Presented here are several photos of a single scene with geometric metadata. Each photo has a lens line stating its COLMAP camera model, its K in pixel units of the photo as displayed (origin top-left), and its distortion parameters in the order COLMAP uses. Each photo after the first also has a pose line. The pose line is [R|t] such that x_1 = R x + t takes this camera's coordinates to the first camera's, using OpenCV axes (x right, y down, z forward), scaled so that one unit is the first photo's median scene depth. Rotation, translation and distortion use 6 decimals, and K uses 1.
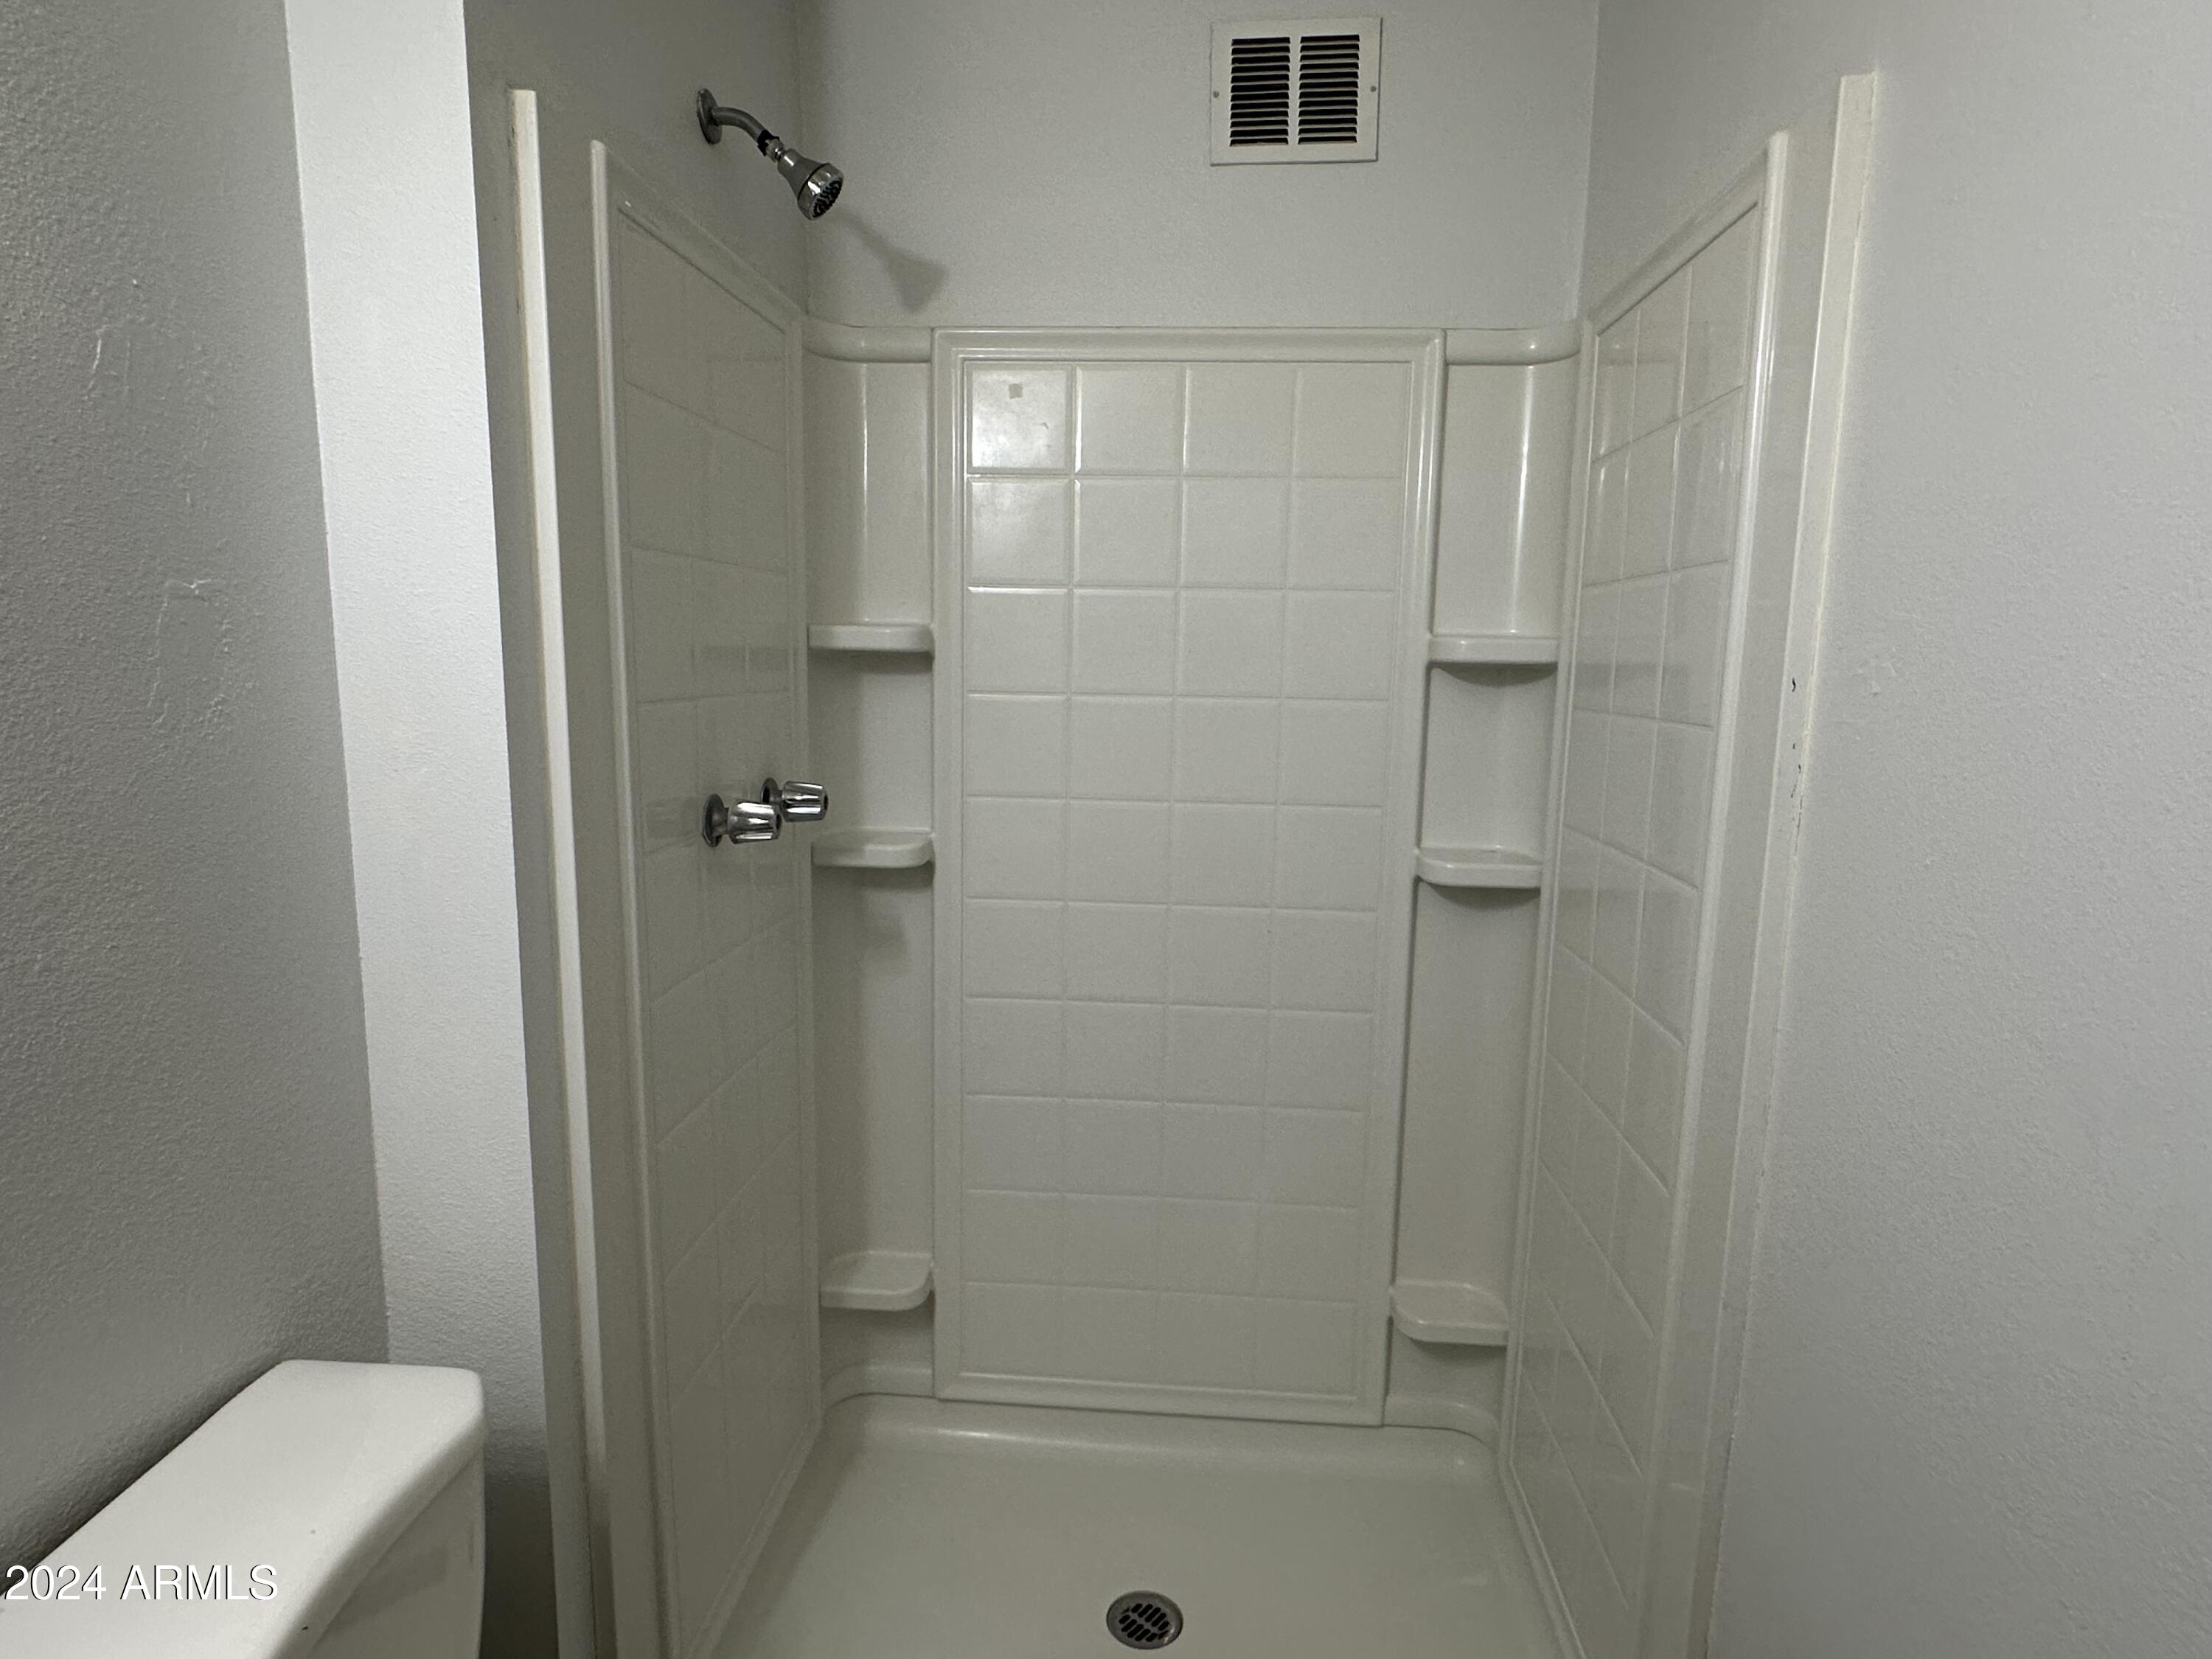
lens RADIAL K [[1225.9, 0, 1106.0], [0, 1225.9, 829.5], [0, 0, 1]] dist [-0.033097, 0.030012]
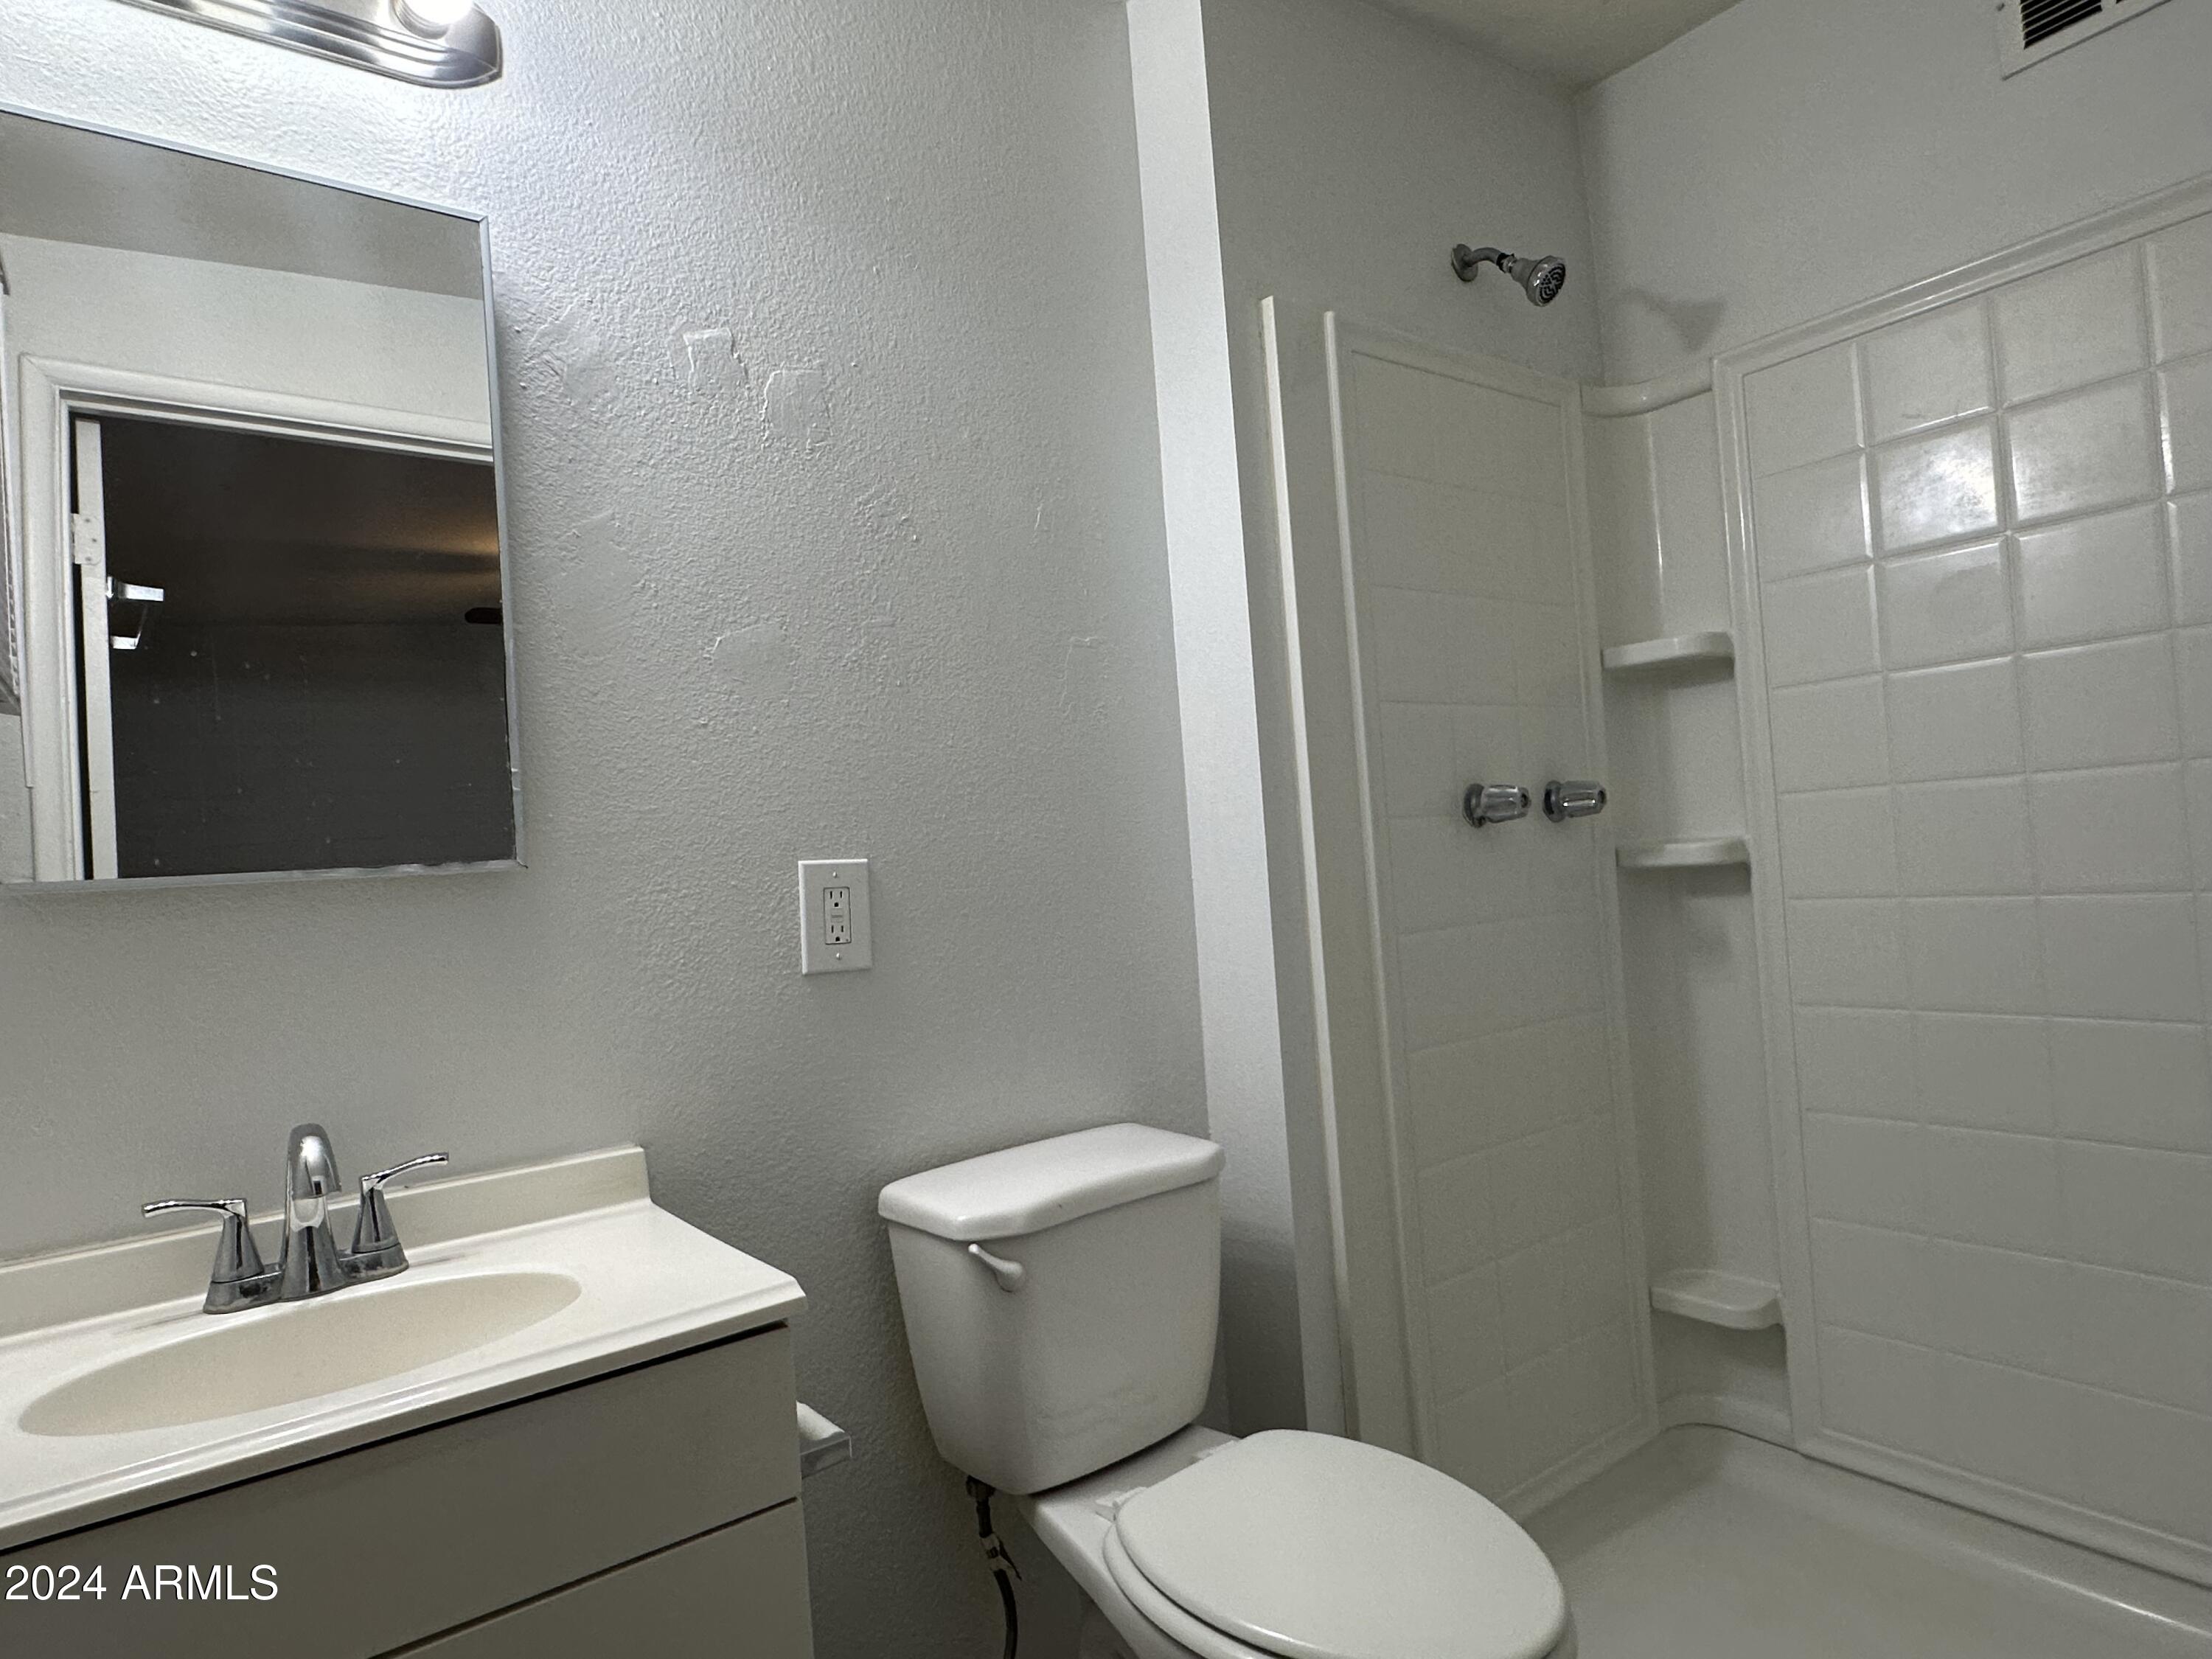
lens RADIAL K [[1200.2, 0, 1106.0], [0, 1200.2, 829.5], [0, 0, 1]] dist [0.000665, -0.015090]
pose [[0.654677, -0.089869, -0.750547, 0.261075], [-0.020225, 0.990470, -0.136238, 0.148478], [0.755638, 0.104371, 0.646621, -0.027111]]
